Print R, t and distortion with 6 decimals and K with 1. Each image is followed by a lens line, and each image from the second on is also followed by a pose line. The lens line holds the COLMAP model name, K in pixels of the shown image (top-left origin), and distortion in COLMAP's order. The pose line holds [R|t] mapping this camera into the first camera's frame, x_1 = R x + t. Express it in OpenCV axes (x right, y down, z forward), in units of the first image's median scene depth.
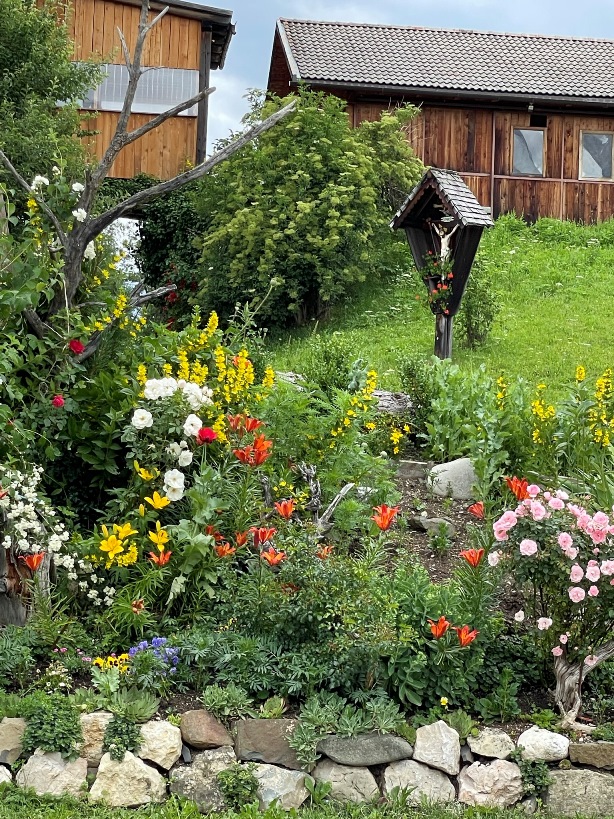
lens RADIAL K [[2250.1, 0, 307.1], [0, 2250.1, 409.5], [0, 0, 1]] dist [-0.021235, 0.000000]
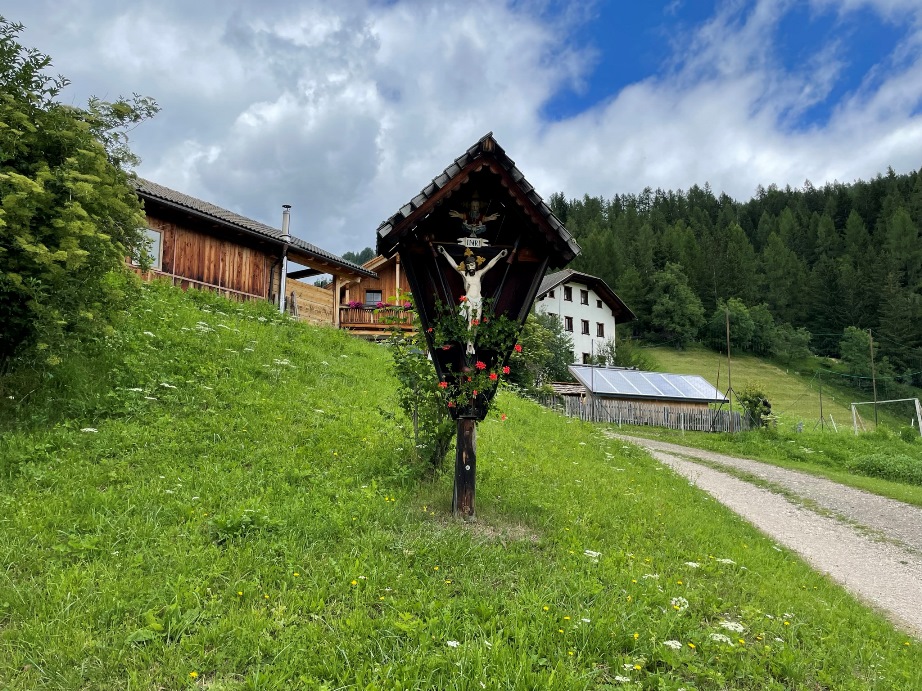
lens RADIAL K [[697.3, 0, 461.2], [0, 697.3, 344.7], [0, 0, 1]] dist [0.000776, 0.000062]
pose [[0.597716, 0.077635, 0.797940, -0.071527], [-0.024996, 0.996621, -0.078241, -0.046859], [-0.801318, 0.026820, 0.597637, 0.903587]]
